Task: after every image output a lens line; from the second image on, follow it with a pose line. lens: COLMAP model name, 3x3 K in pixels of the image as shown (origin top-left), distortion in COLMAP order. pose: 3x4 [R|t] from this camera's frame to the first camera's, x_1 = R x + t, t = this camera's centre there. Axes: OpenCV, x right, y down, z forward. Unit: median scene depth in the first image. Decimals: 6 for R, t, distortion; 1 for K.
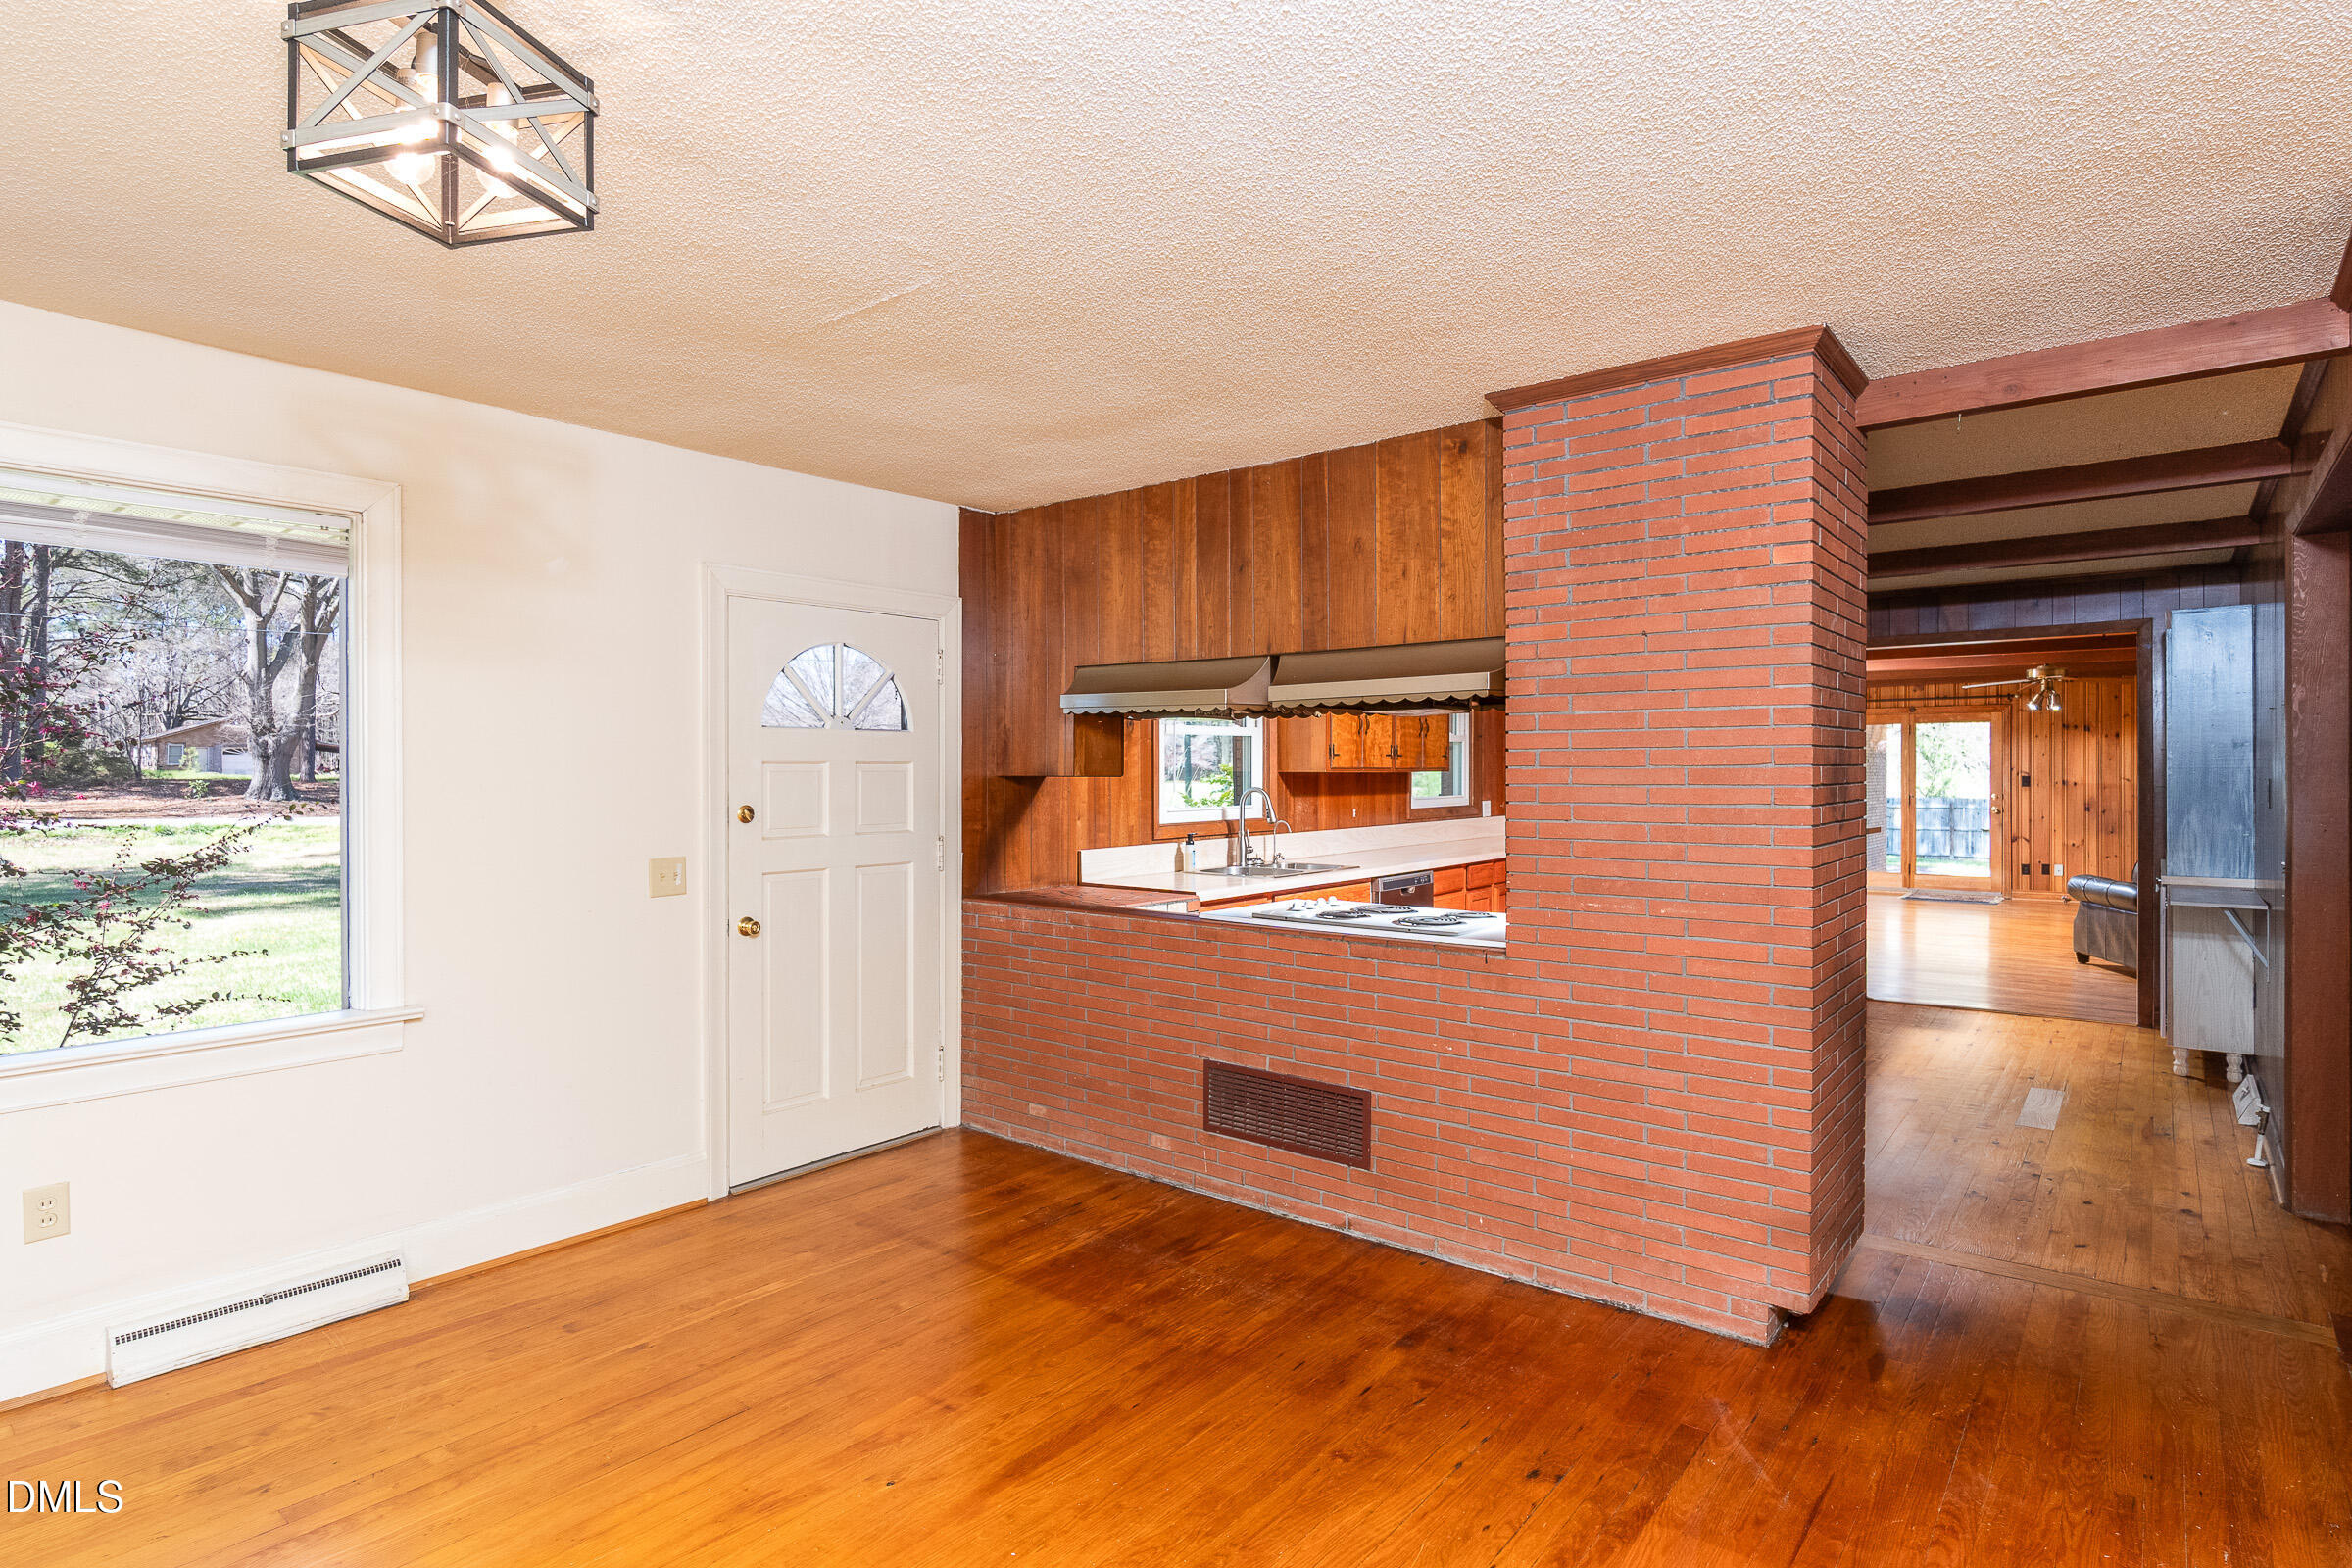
lens RADIAL K [[1257.7, 0, 1176.1], [0, 1257.7, 757.2], [0, 0, 1]] dist [-0.001273, -0.000187]
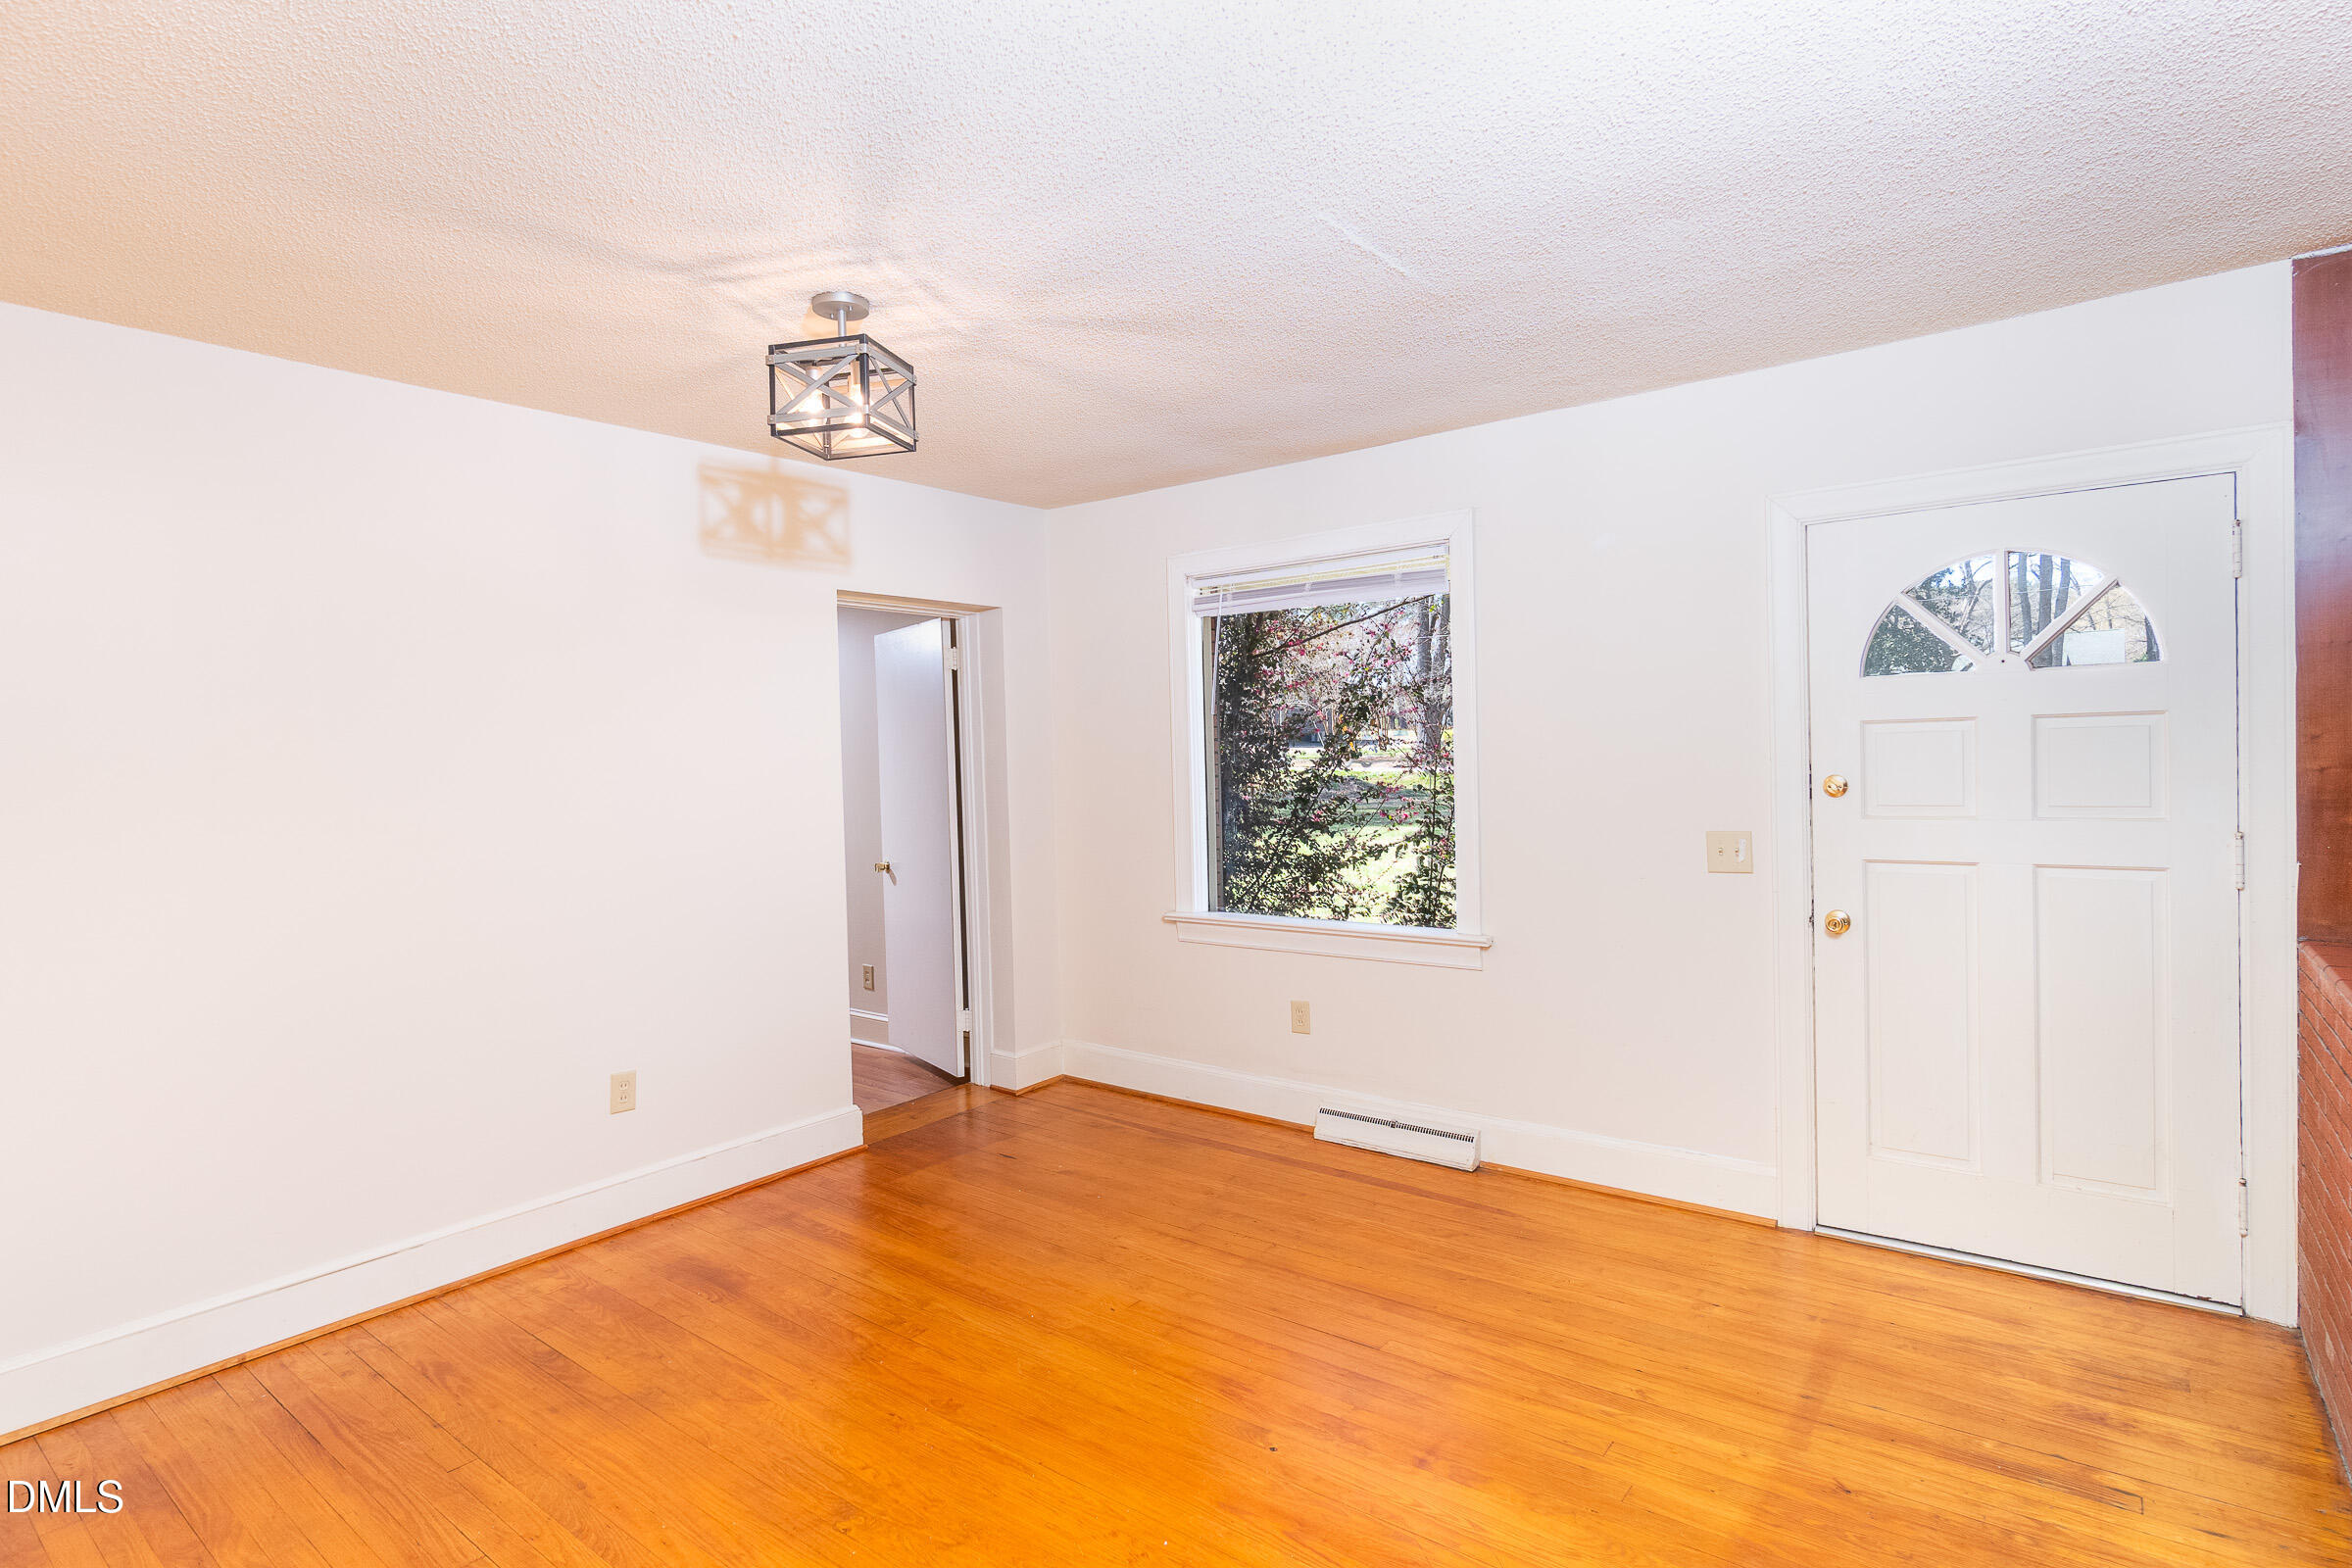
lens RADIAL K [[1106.8, 0, 1176.0], [0, 1106.8, 784.0], [0, 0, 1]] dist [-0.000517, 0.000022]
pose [[0.035915, 0.007359, -0.999328, 0.400953], [0.022456, 0.999714, 0.008168, 0.030860], [0.999103, -0.022734, 0.035739, 0.587589]]
